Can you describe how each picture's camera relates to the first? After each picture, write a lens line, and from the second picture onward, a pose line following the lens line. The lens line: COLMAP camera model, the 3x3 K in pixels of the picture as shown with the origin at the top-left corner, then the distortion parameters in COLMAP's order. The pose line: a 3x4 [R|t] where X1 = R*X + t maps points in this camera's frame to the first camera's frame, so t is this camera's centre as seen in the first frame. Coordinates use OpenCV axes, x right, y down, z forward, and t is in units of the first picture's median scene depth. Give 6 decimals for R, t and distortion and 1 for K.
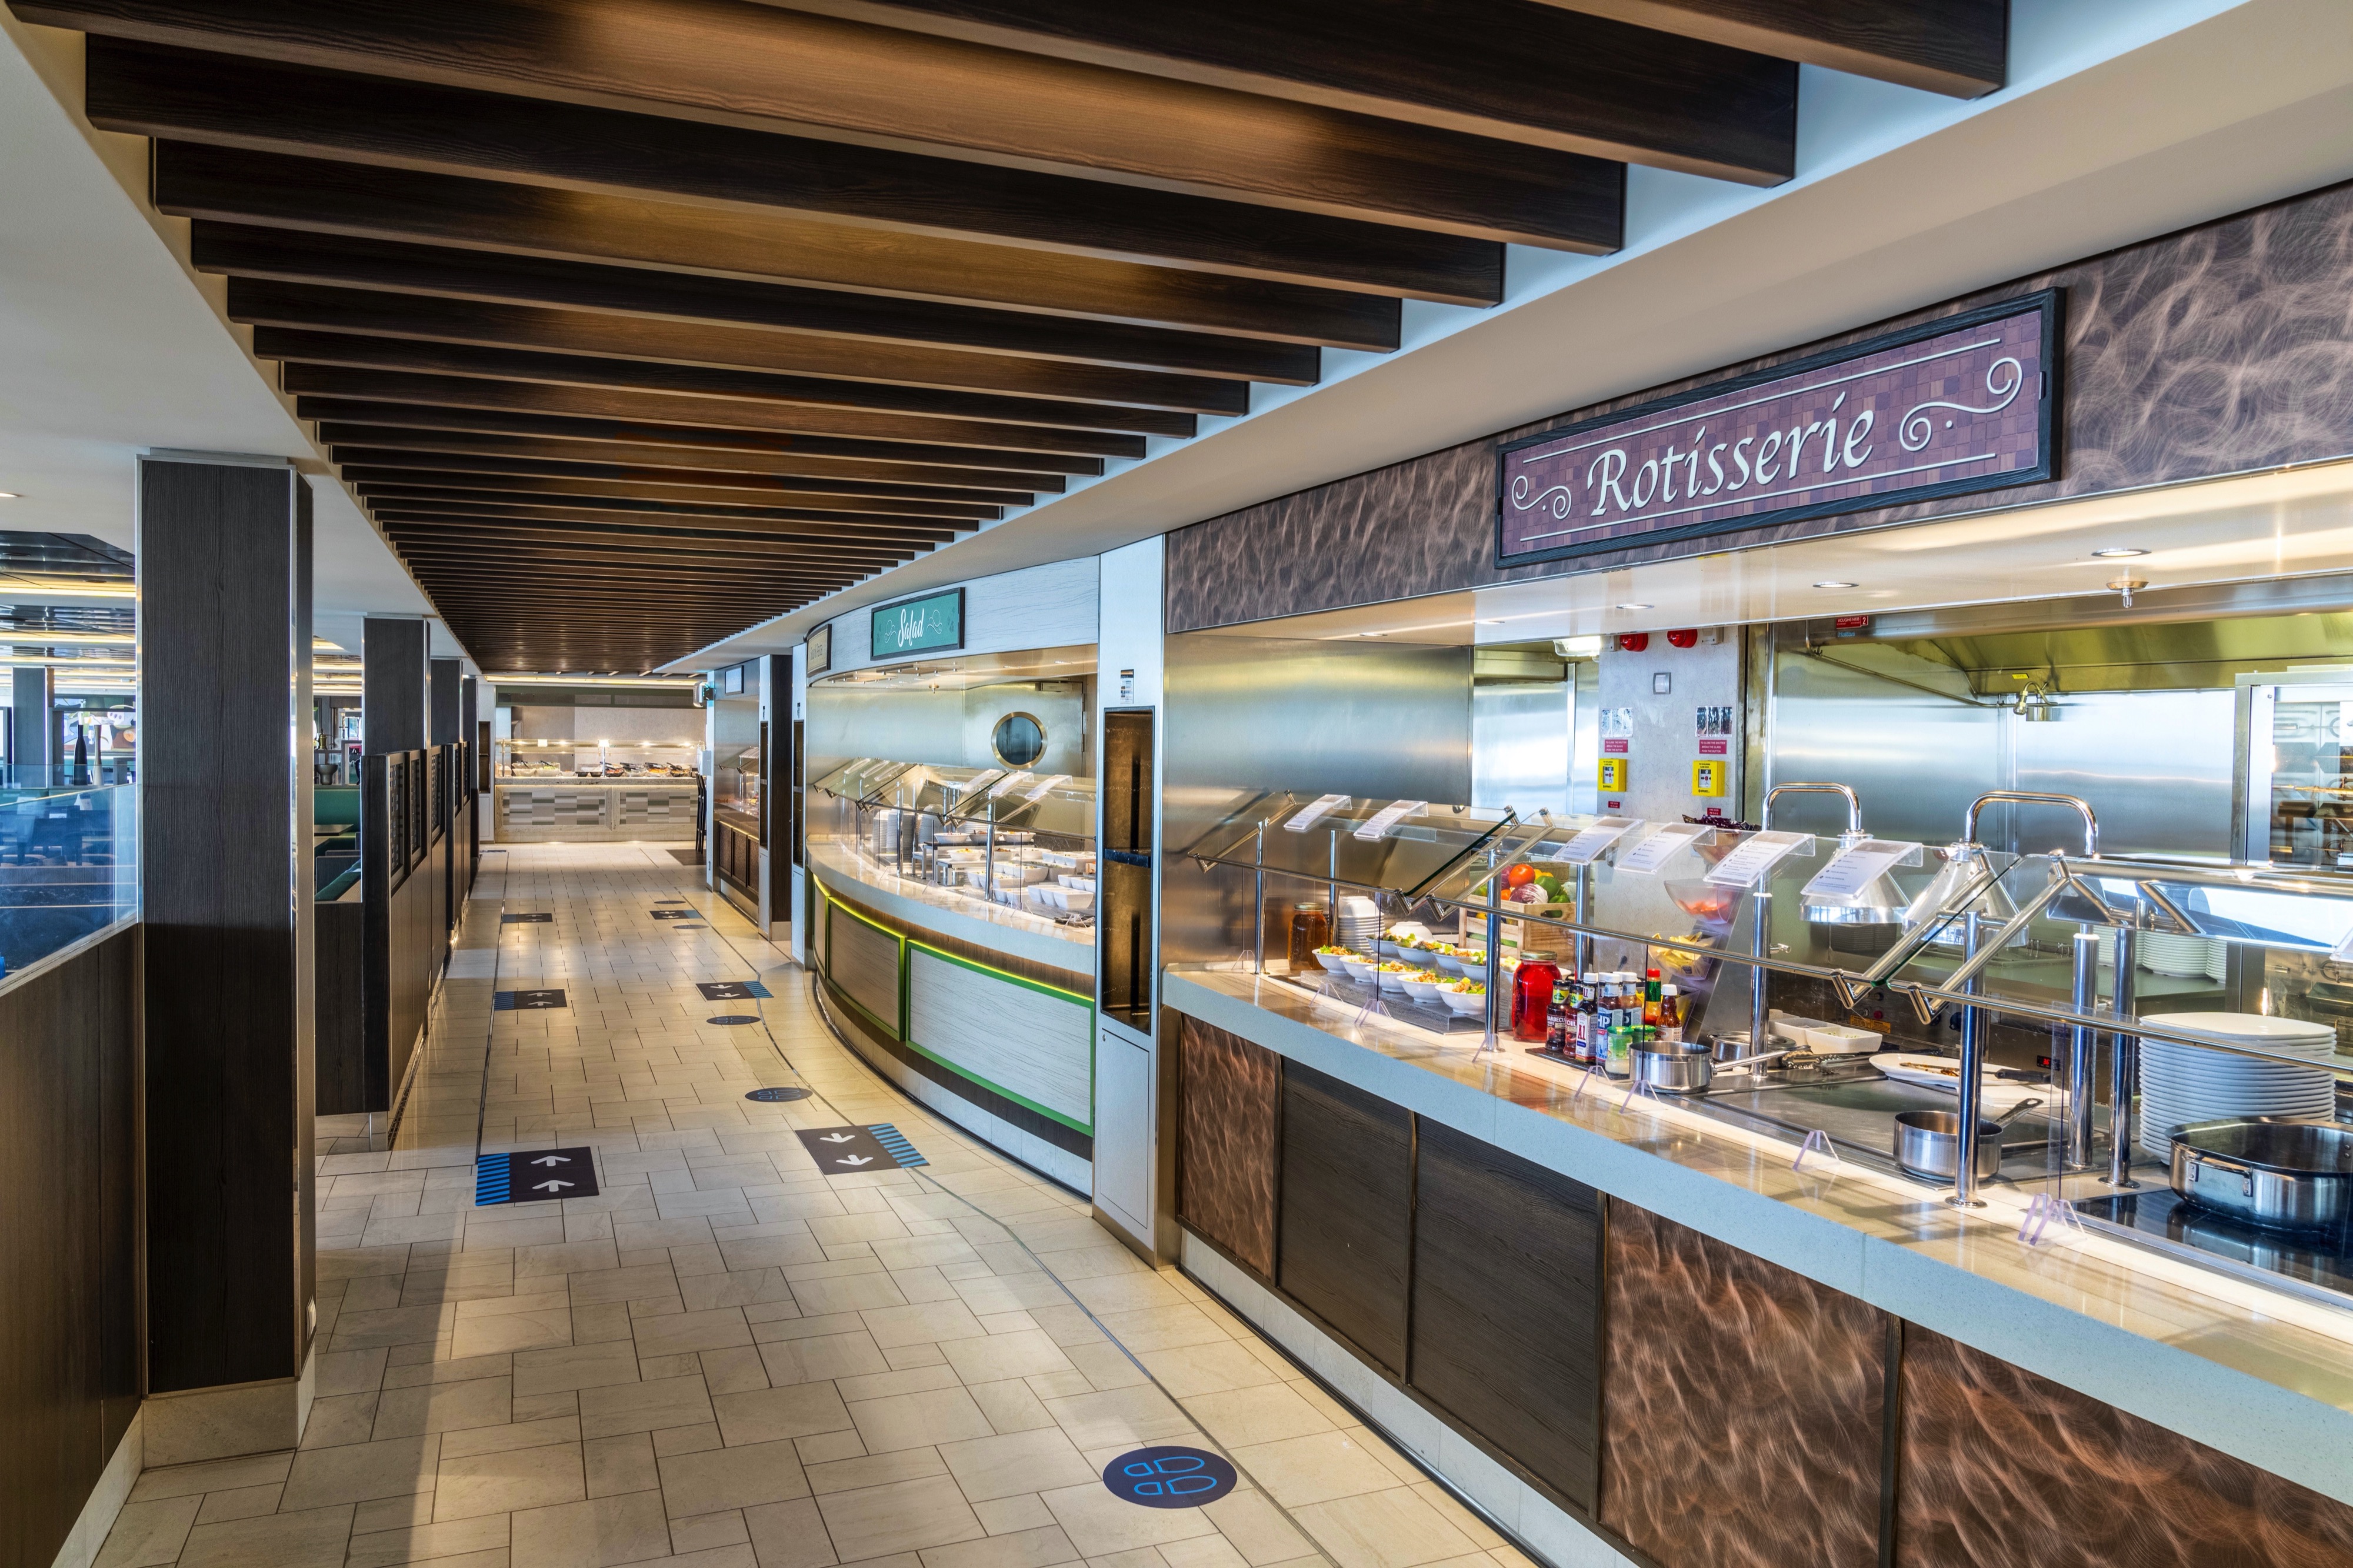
lens RADIAL K [[1585.5, 0, 1176.5], [0, 1585.5, 784.0], [0, 0, 1]] dist [-0.039247, 0.001167]
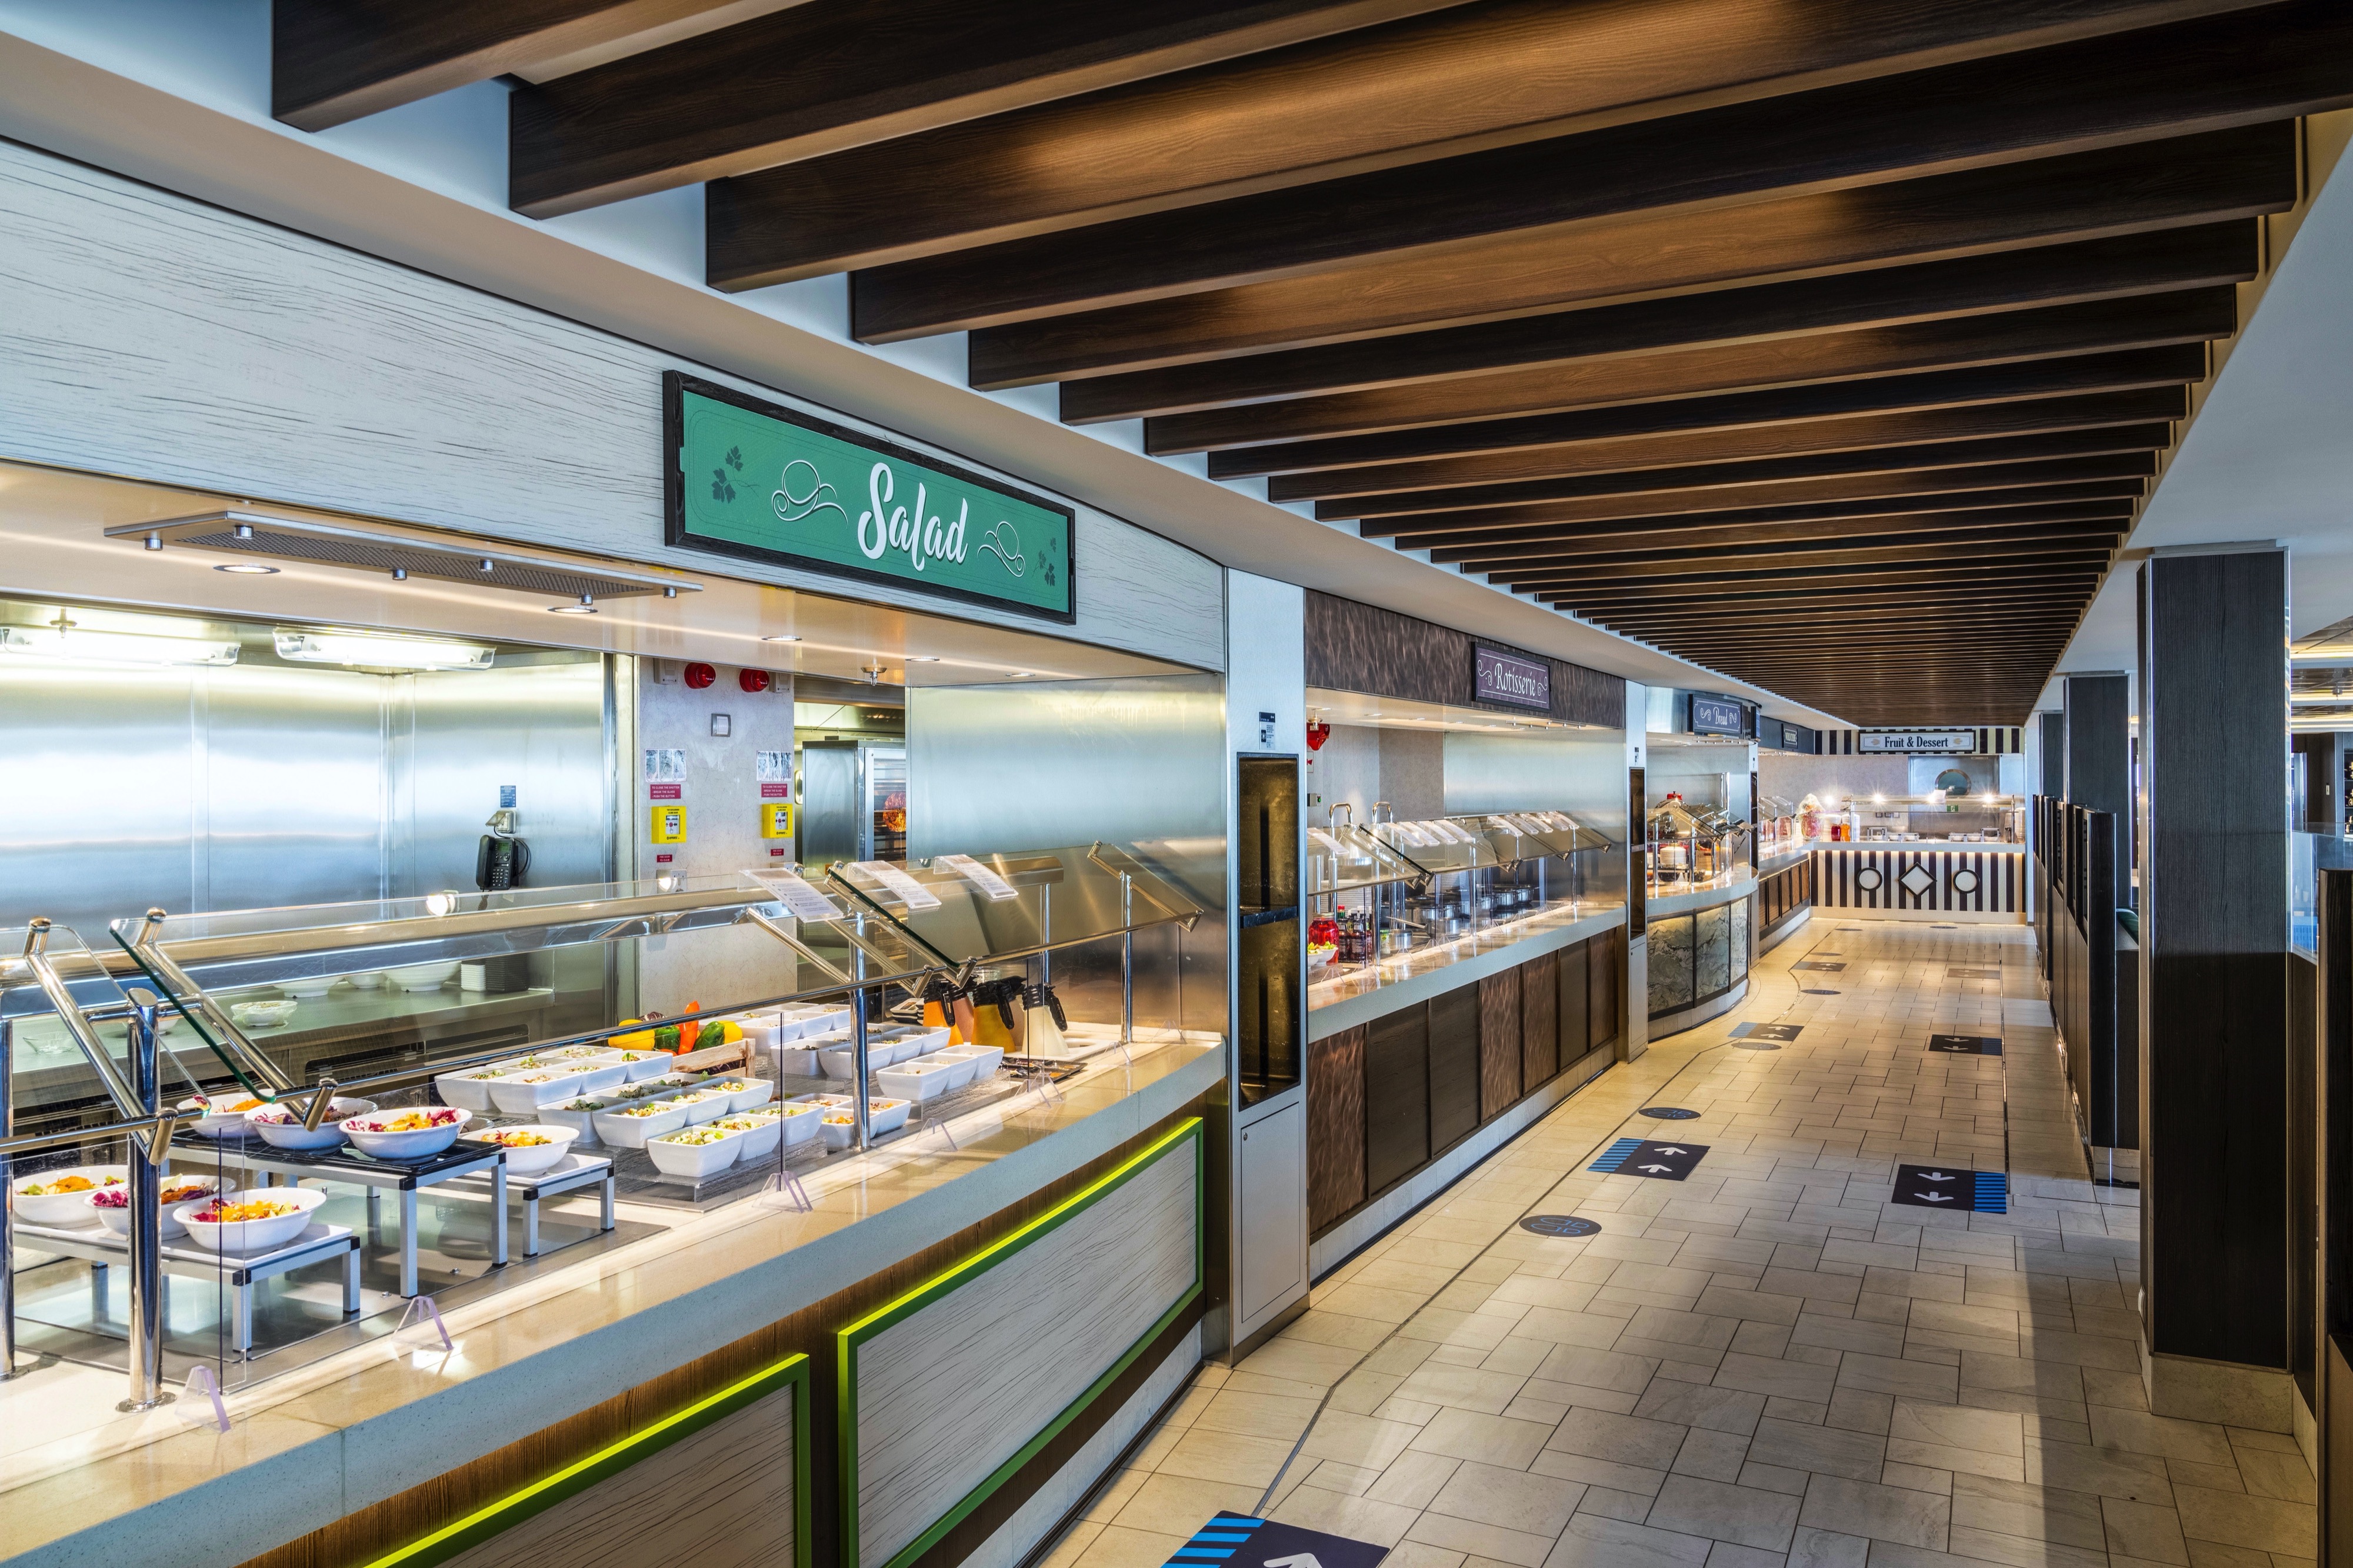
lens RADIAL K [[1643.0, 0, 1183.2], [0, 1643.0, 776.4], [0, 0, 1]] dist [-0.003071, 0.000010]
pose [[-0.658822, -0.003361, 0.752291, -0.743206], [0.018236, 0.999625, 0.020437, -0.057195], [-0.752078, 0.027183, -0.658514, 1.721864]]
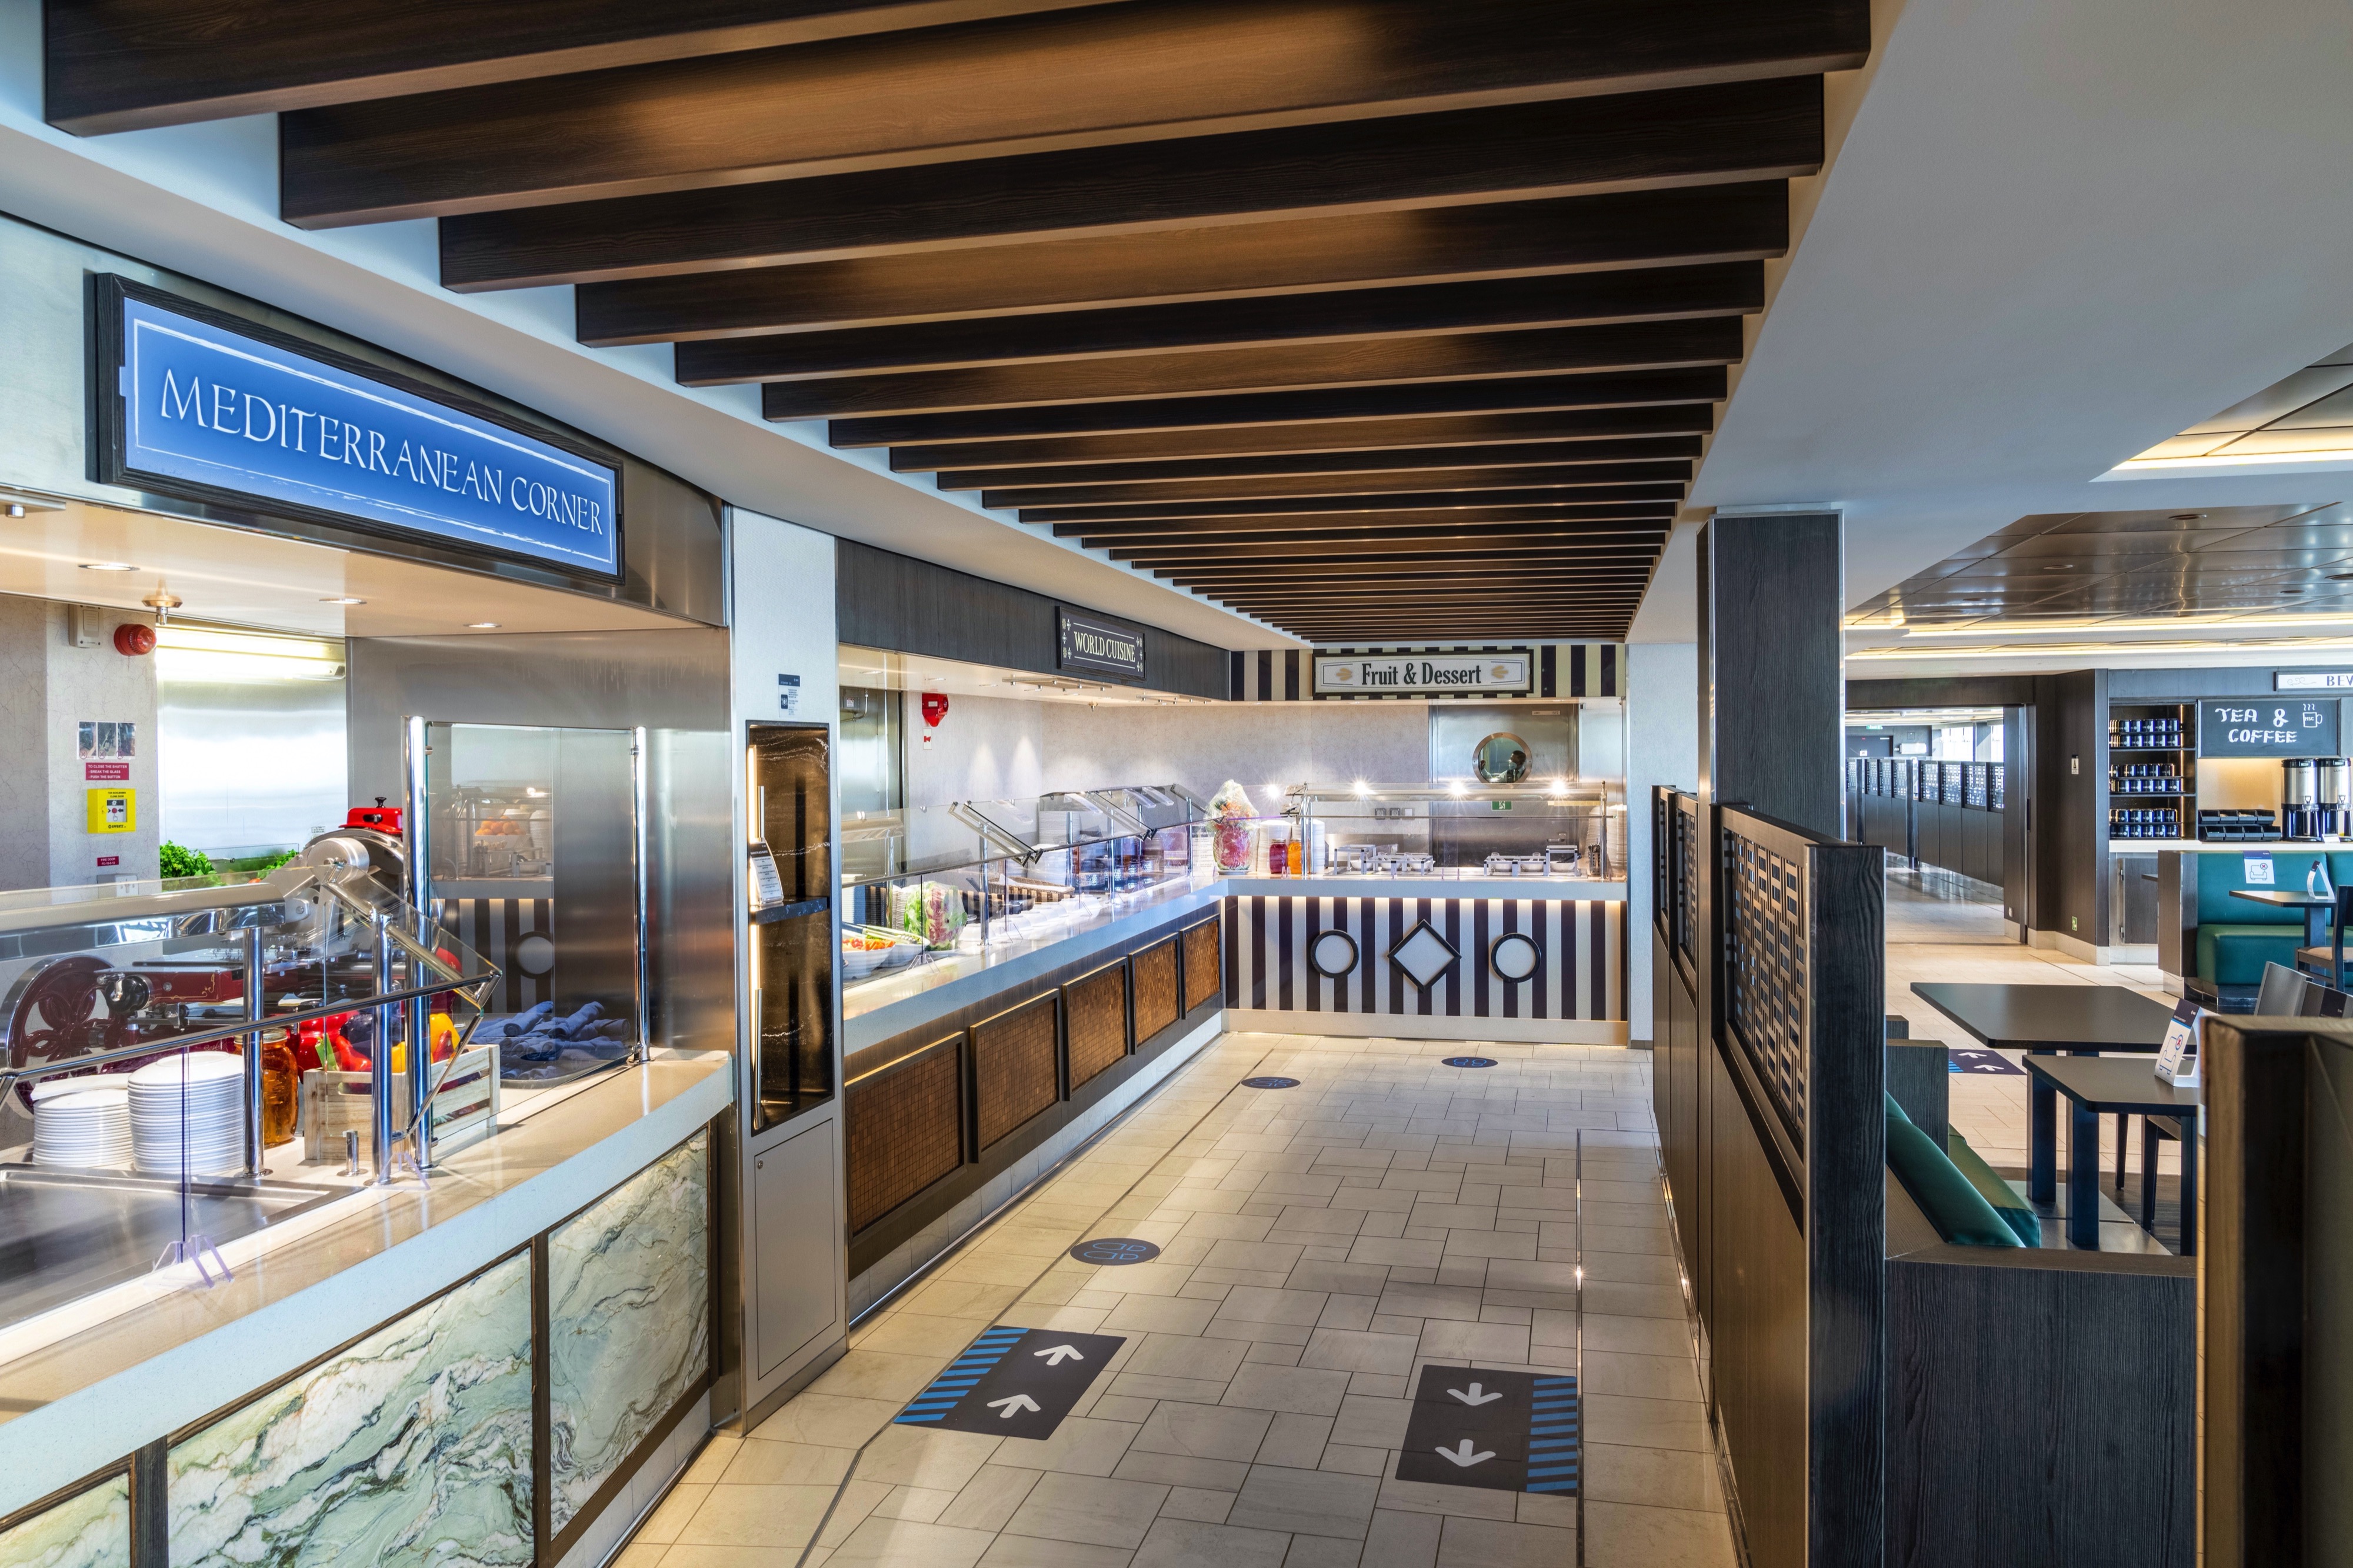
lens RADIAL K [[1585.5, 0, 1176.5], [0, 1585.5, 784.0], [0, 0, 1]] dist [-0.039247, 0.001167]
pose [[-0.806514, -0.012398, 0.591085, -0.682127], [0.019844, 0.998649, 0.048024, -0.053038], [-0.590882, 0.050461, -0.805178, 1.575458]]
